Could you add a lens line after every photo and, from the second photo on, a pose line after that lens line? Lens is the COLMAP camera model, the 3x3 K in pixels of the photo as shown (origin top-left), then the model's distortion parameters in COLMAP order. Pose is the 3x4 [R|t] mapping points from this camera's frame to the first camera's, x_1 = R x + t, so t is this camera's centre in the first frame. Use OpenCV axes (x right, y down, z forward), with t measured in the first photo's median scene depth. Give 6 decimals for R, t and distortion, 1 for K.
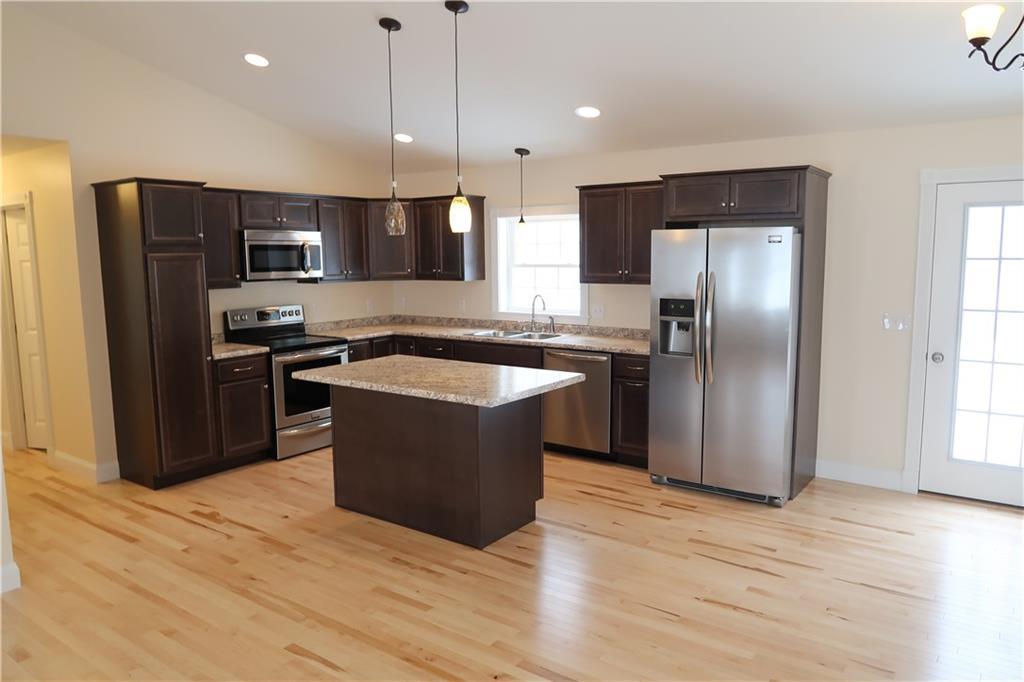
lens RADIAL K [[707.6, 0, 512.0], [0, 707.6, 341.0], [0, 0, 1]] dist [-0.013334, 0.003450]
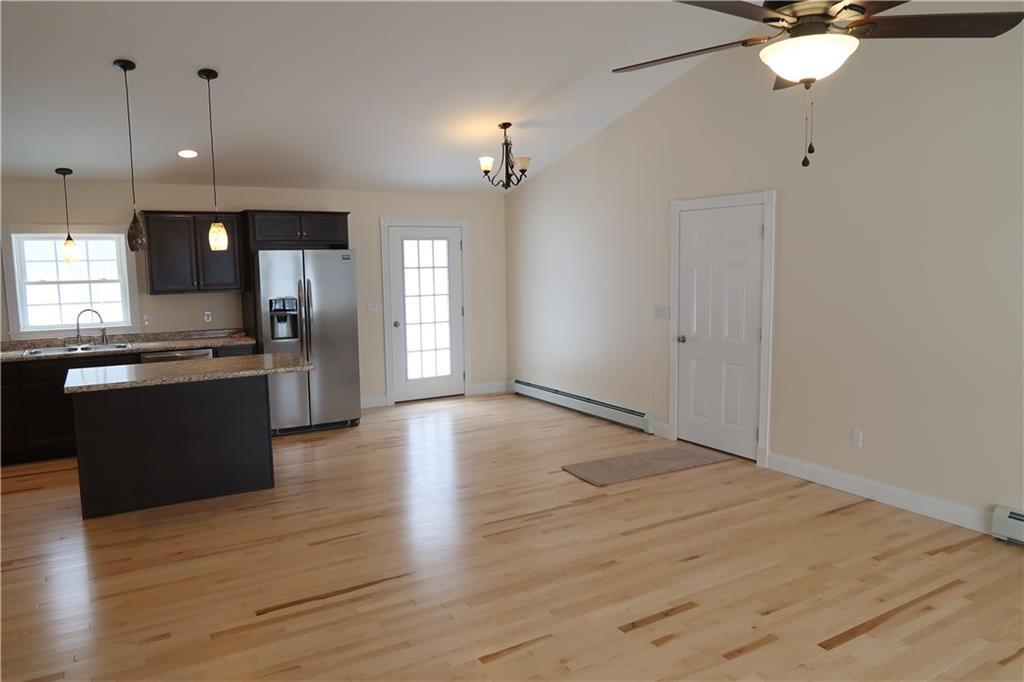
lens RADIAL K [[707.6, 0, 512.0], [0, 707.6, 341.0], [0, 0, 1]] dist [-0.013334, 0.003450]
pose [[0.402431, -0.102780, 0.909662, -0.795151], [0.126253, 0.990413, 0.056051, 0.001909], [-0.906702, 0.092291, 0.411550, 0.010177]]
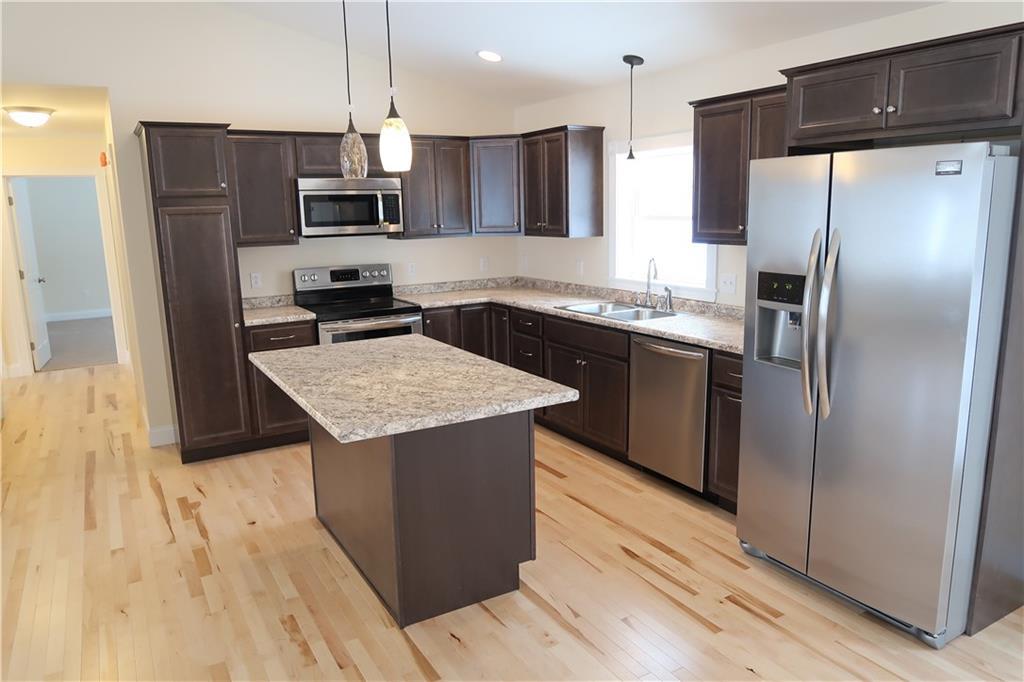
lens RADIAL K [[707.6, 0, 512.0], [0, 707.6, 341.0], [0, 0, 1]] dist [-0.013334, 0.003450]
pose [[0.917361, 0.064316, -0.392826, 0.238092], [-0.036787, 0.996335, 0.077217, -0.036294], [0.396353, -0.056385, 0.916365, 0.313730]]
